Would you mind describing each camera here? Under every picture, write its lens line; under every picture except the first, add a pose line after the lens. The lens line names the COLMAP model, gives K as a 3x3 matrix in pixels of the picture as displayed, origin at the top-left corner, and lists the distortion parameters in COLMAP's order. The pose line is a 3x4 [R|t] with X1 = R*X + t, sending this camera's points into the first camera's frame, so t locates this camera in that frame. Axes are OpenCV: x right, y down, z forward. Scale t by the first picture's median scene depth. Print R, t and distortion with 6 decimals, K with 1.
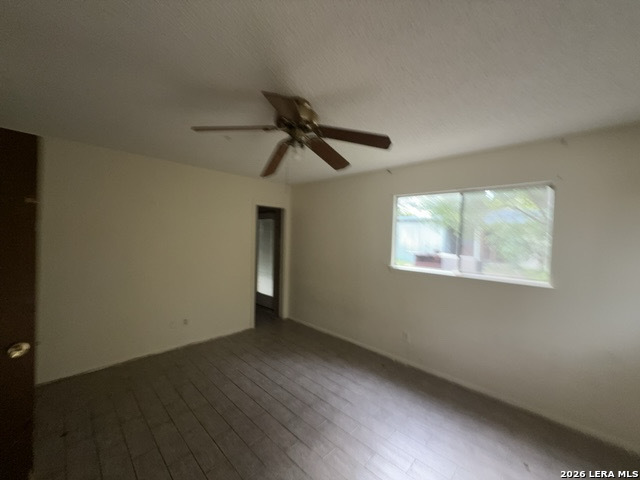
lens RADIAL K [[255.2, 0, 320.0], [0, 255.2, 240.0], [0, 0, 1]] dist [-0.001300, -0.000044]
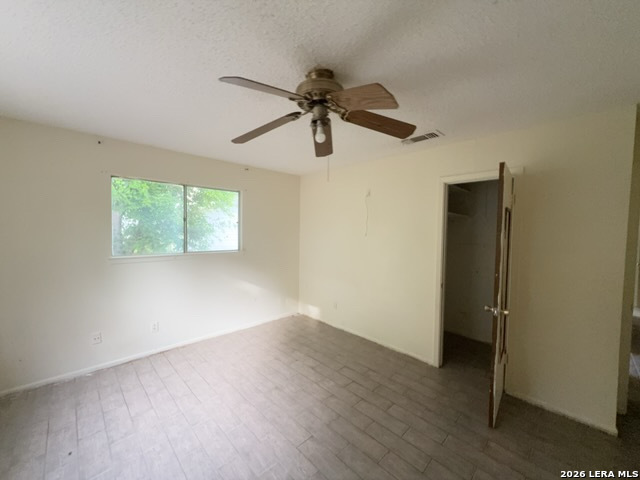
lens RADIAL K [[255.2, 0, 320.0], [0, 255.2, 240.0], [0, 0, 1]] dist [-0.001300, -0.000044]
pose [[-0.999161, -0.039903, 0.009271, -0.094323], [-0.039289, 0.997488, 0.058941, -0.015097], [-0.011599, 0.058528, -0.998218, 1.473944]]
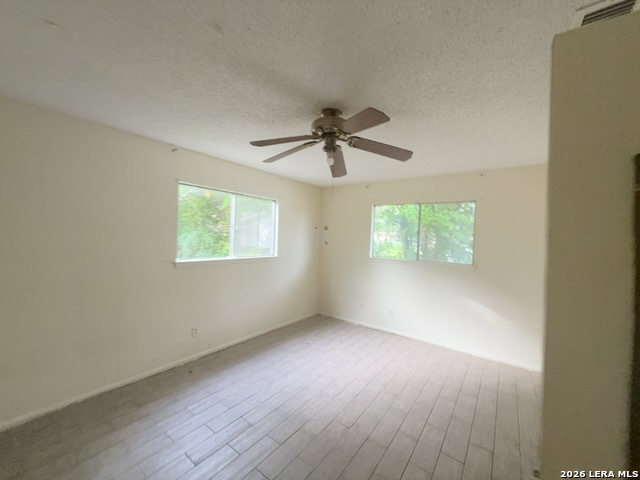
lens RADIAL K [[258.3, 0, 325.4], [0, 258.3, 231.9], [0, 0, 1]] dist [-0.000145, 0.000017]
pose [[-0.152202, -0.013976, 0.988251, -0.959732], [-0.024014, 0.999657, 0.010439, -0.023479], [-0.988058, -0.022143, -0.152486, 0.919862]]
